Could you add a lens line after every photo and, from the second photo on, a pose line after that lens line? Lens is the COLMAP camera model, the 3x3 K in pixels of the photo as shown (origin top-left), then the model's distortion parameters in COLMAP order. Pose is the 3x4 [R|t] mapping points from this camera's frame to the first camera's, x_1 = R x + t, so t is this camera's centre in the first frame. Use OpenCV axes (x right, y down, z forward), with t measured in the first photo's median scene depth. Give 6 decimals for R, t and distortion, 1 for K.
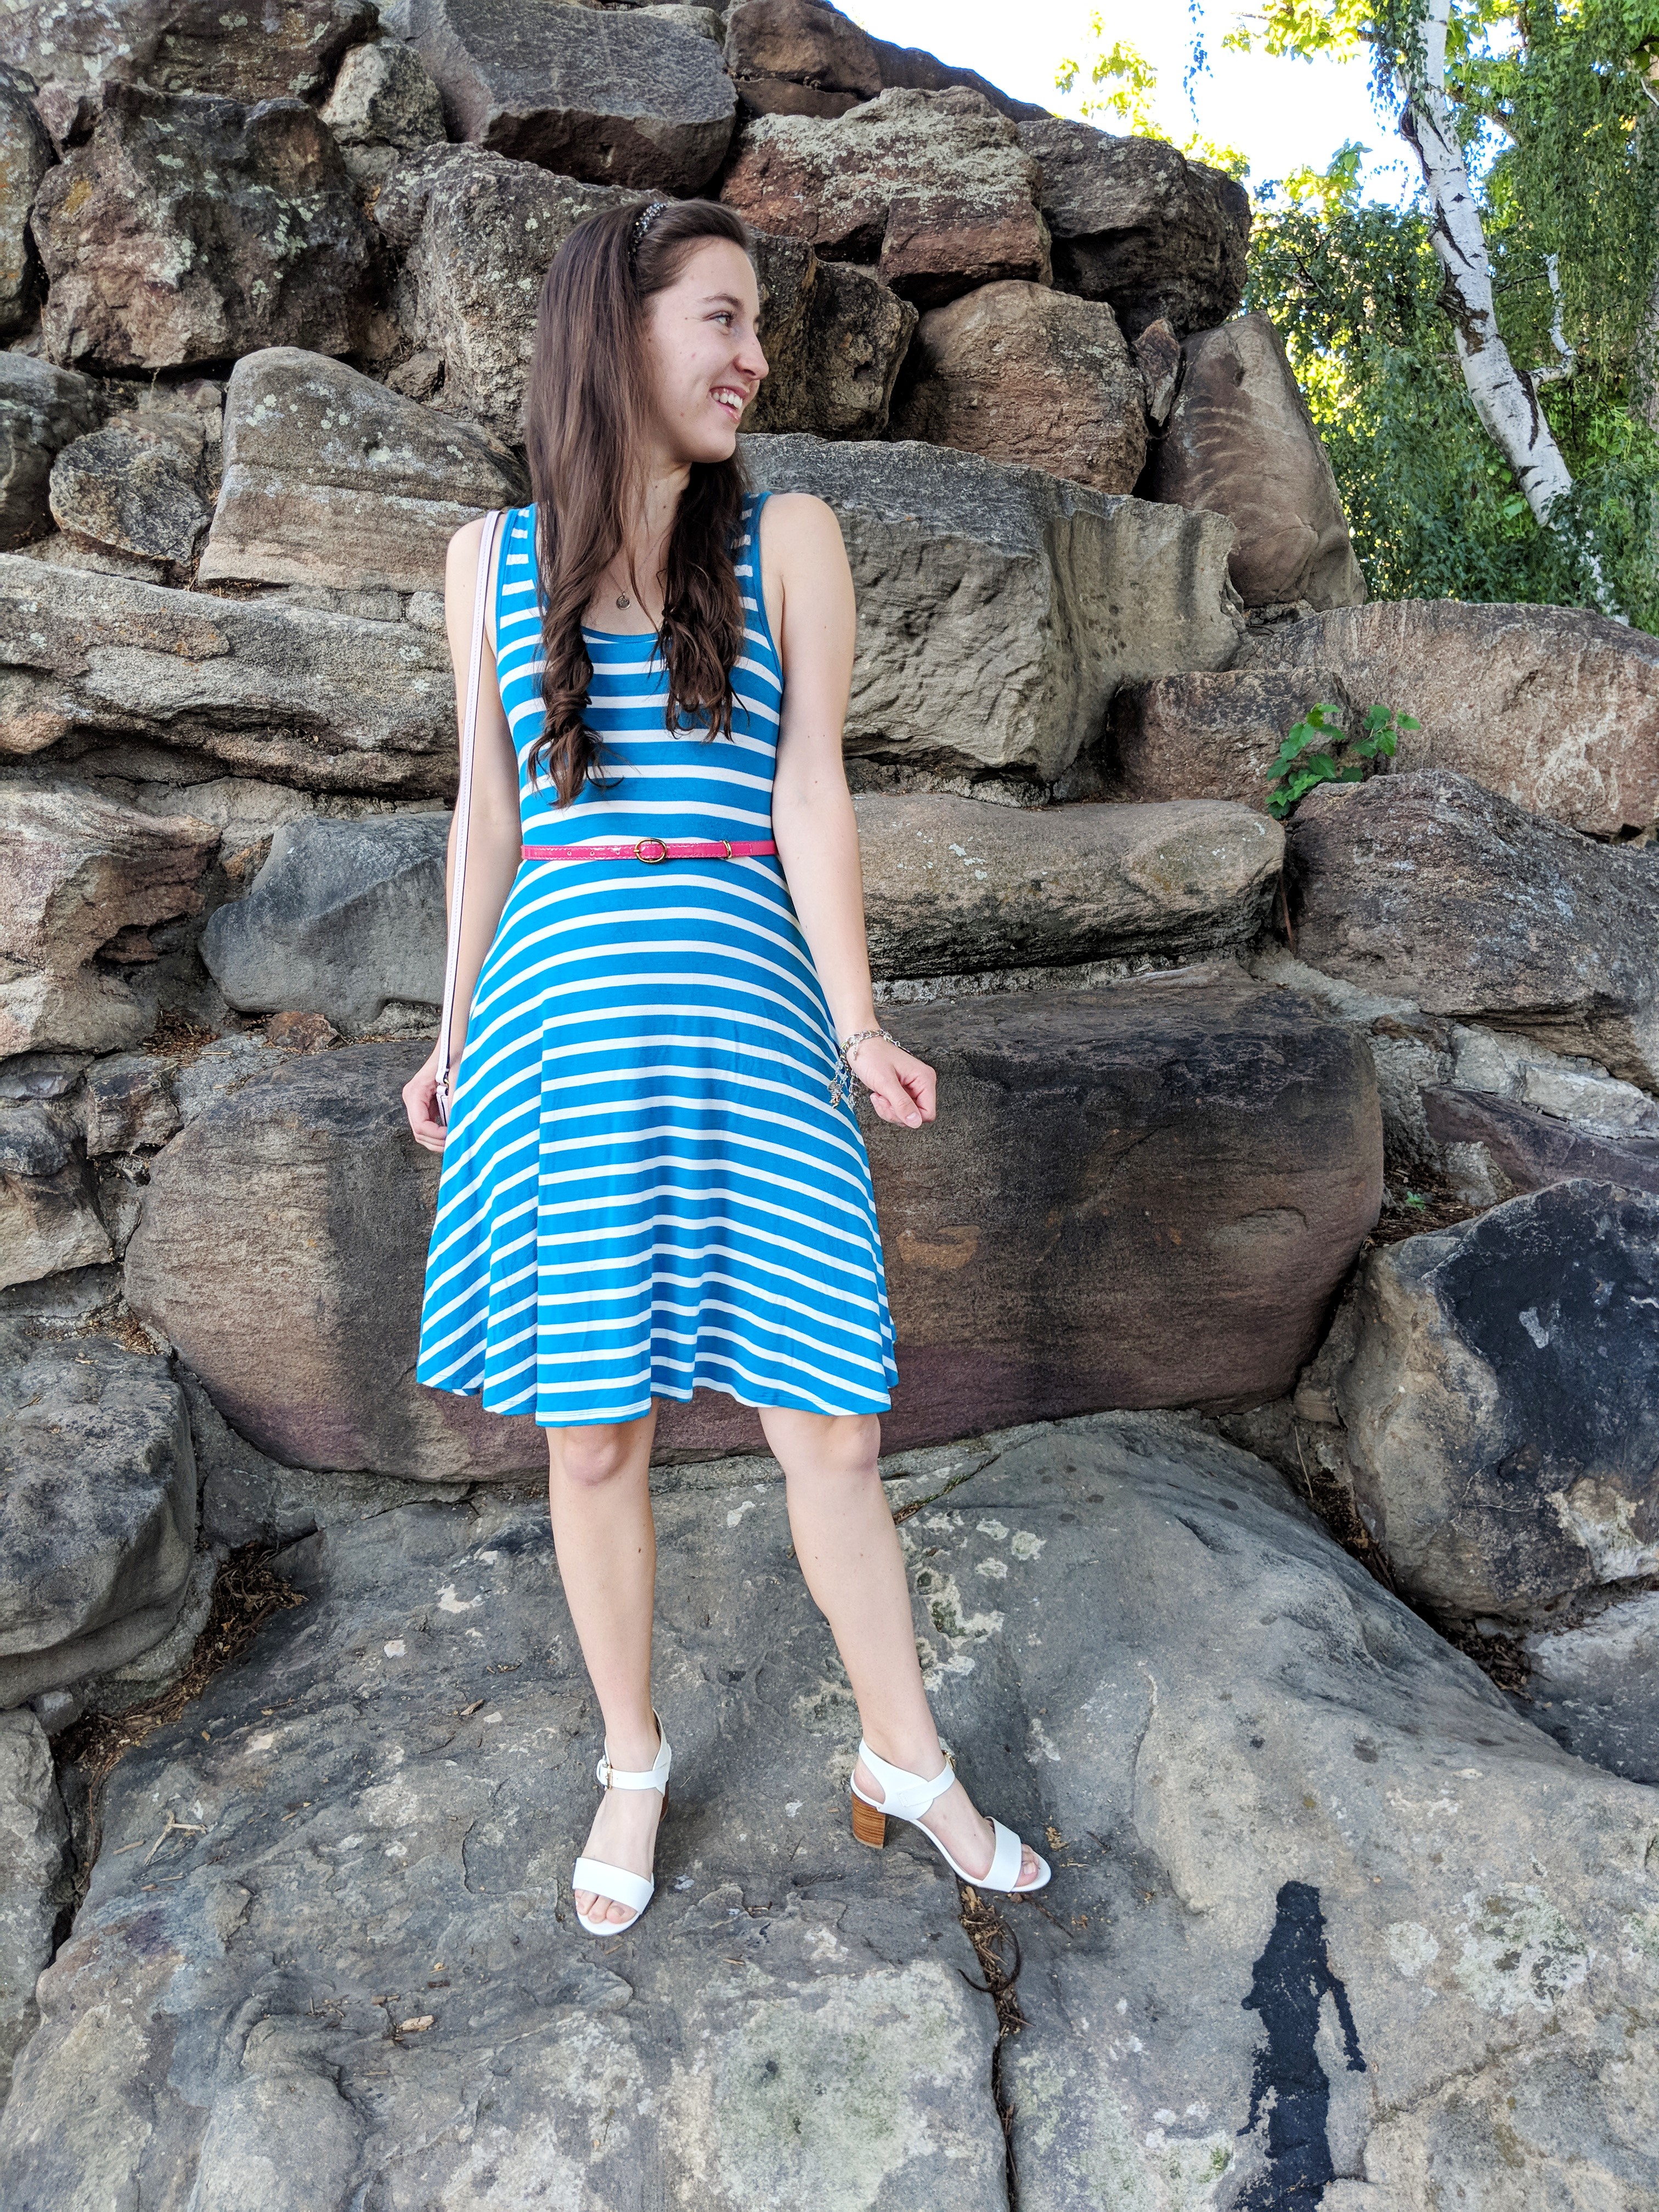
lens RADIAL K [[1632.6, 0, 824.1], [0, 1632.6, 1129.6], [0, 0, 1]] dist [0.094492, -0.142547]
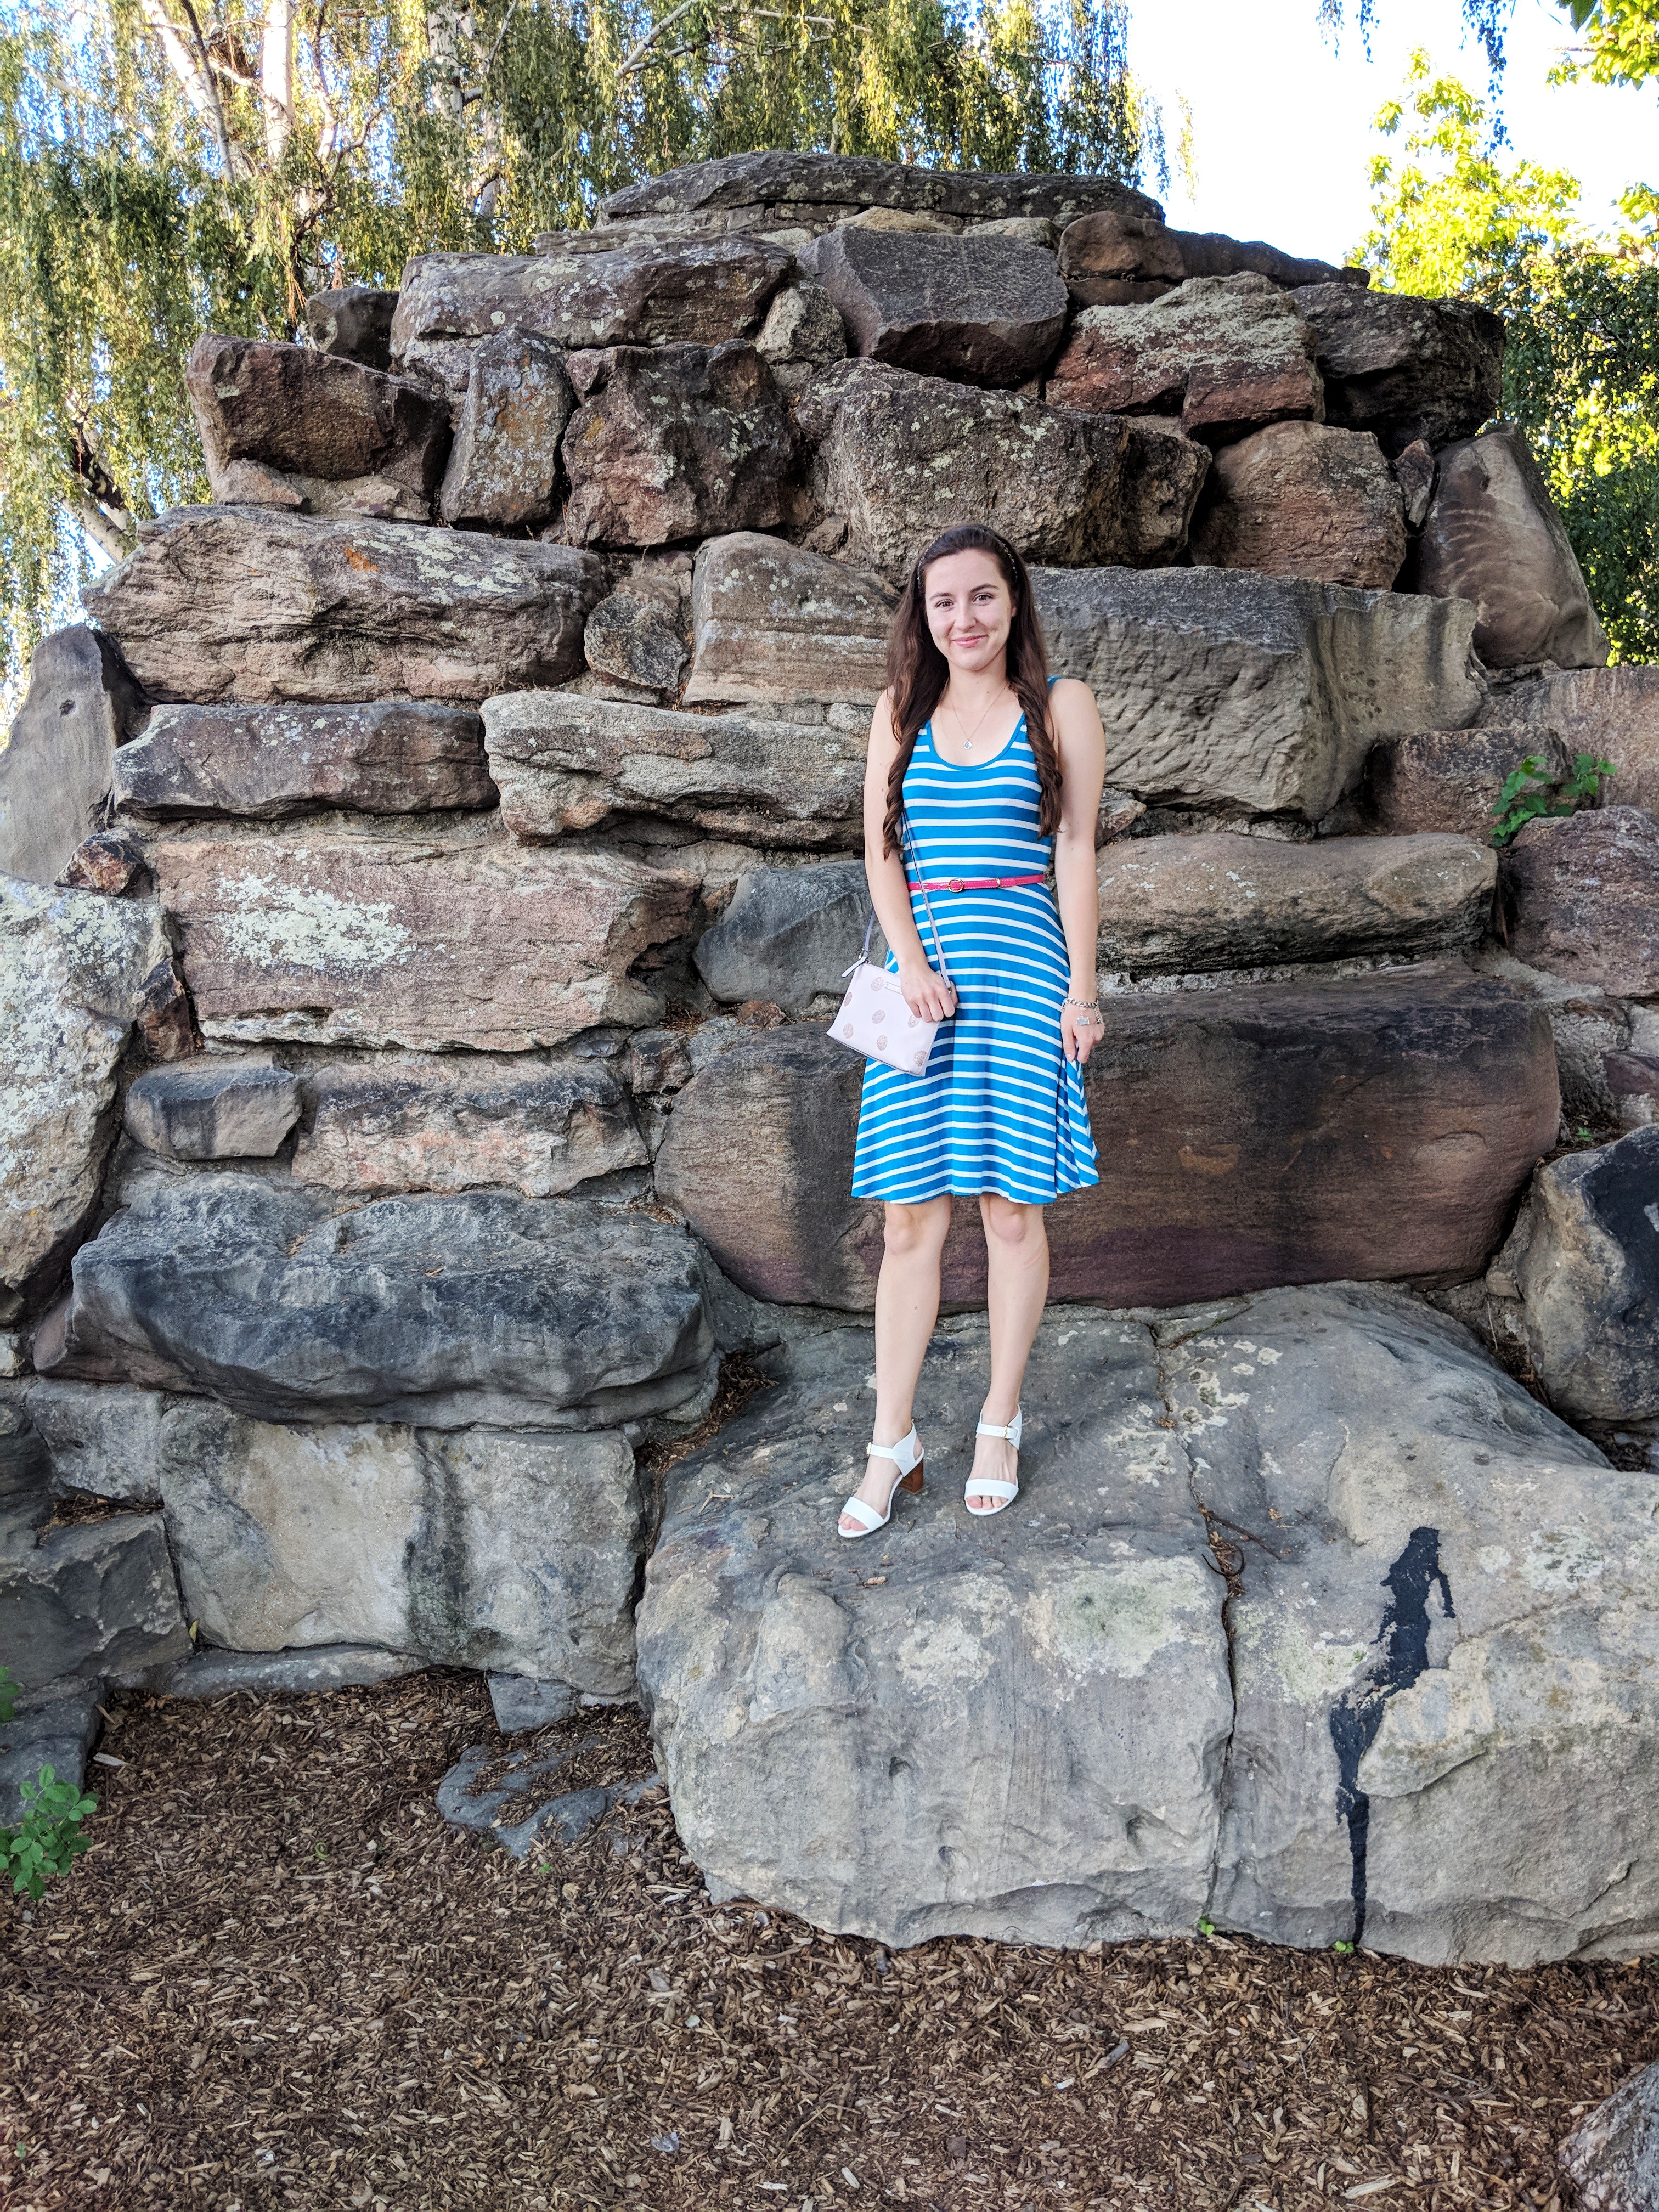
lens RADIAL K [[1794.9, 0, 829.5], [0, 1794.9, 1106.0], [0, 0, 1]] dist [0.022149, -0.048899]
pose [[0.983622, 0.000159, -0.180243, 0.021122], [-0.007612, 0.999144, -0.040659, 0.074694], [0.180082, 0.041365, 0.982781, -0.468343]]
